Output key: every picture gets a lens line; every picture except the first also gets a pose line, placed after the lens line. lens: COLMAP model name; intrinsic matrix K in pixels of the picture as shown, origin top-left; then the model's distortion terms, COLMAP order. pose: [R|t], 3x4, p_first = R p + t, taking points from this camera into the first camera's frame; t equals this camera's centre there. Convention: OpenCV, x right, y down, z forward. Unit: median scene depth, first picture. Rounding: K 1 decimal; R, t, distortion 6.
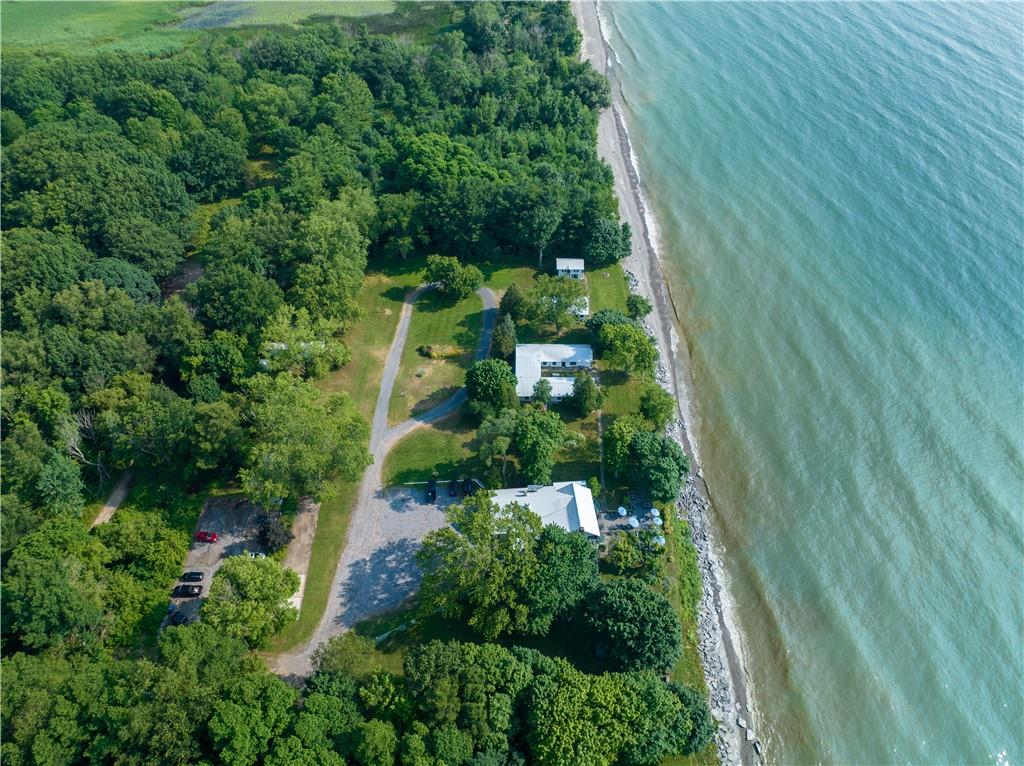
lens RADIAL K [[721.1, 0, 512.0], [0, 721.1, 383.0], [0, 0, 1]] dist [-0.044522, 0.021786]
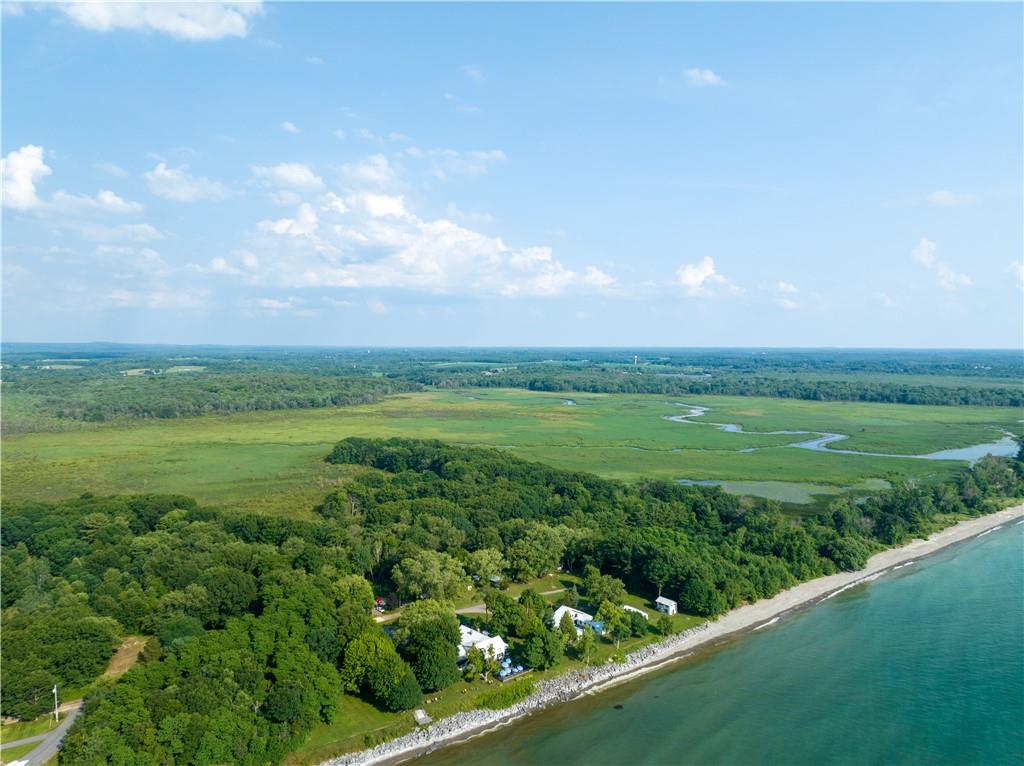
lens RADIAL K [[721.1, 0, 512.0], [0, 721.1, 383.0], [0, 0, 1]] dist [-0.044522, 0.021786]
pose [[0.612525, 0.036477, -0.789609, 1.262036], [-0.550359, 0.736706, -0.392899, 0.307699], [0.567378, 0.675229, 0.471326, -0.186962]]
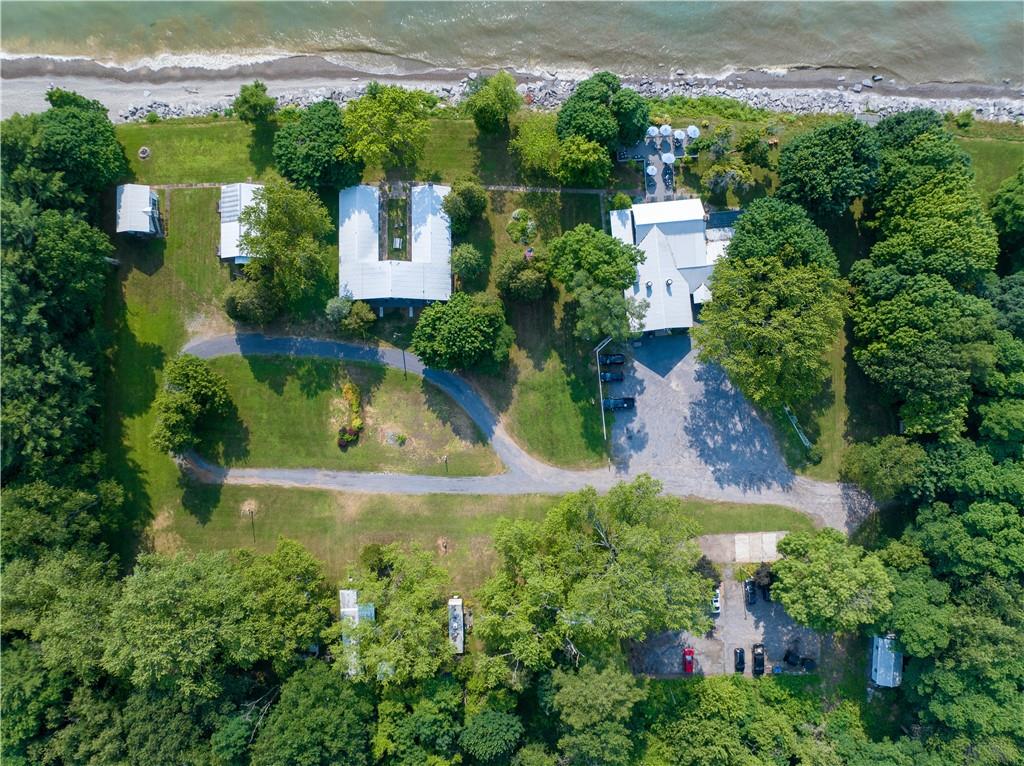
lens RADIAL K [[721.1, 0, 512.0], [0, 721.1, 383.0], [0, 0, 1]] dist [-0.044522, 0.021786]
pose [[-0.008321, -0.999952, -0.005114, -0.075370], [0.691418, -0.009448, 0.722393, -0.463734], [-0.722407, 0.002475, 0.691464, 0.476389]]
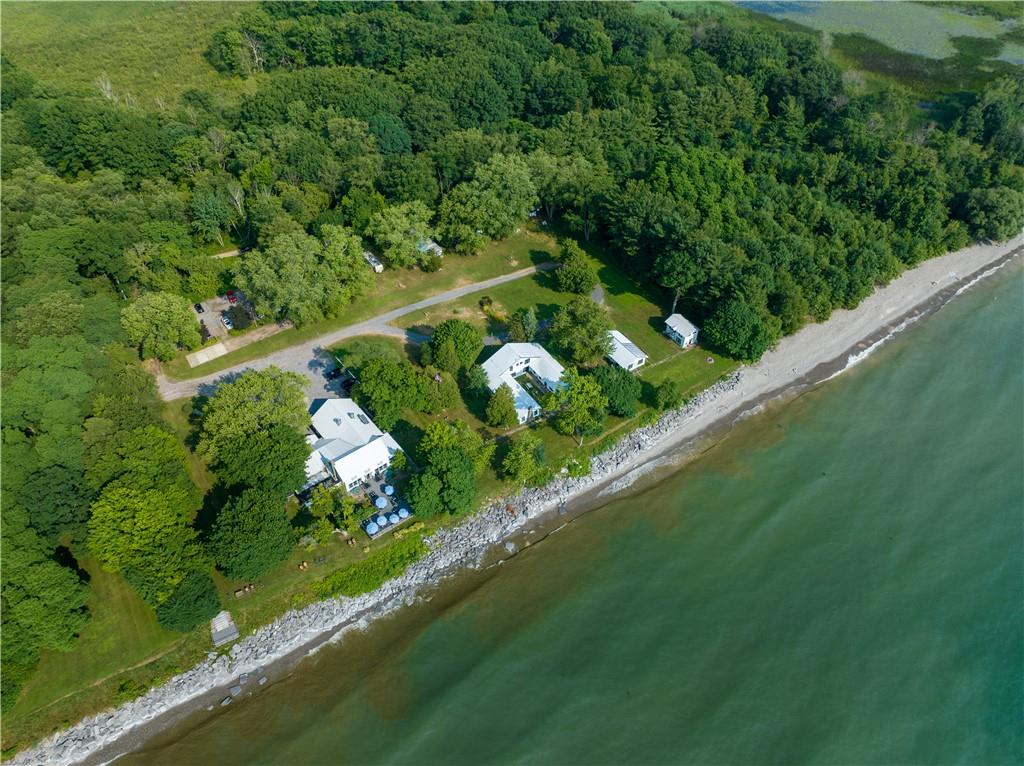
lens RADIAL K [[721.1, 0, 512.0], [0, 721.1, 383.0], [0, 0, 1]] dist [-0.044522, 0.021786]
pose [[0.559822, 0.585559, -0.586276, 0.660382], [-0.582931, 0.781157, 0.223573, -0.234112], [0.588889, 0.216598, 0.778650, 0.241456]]
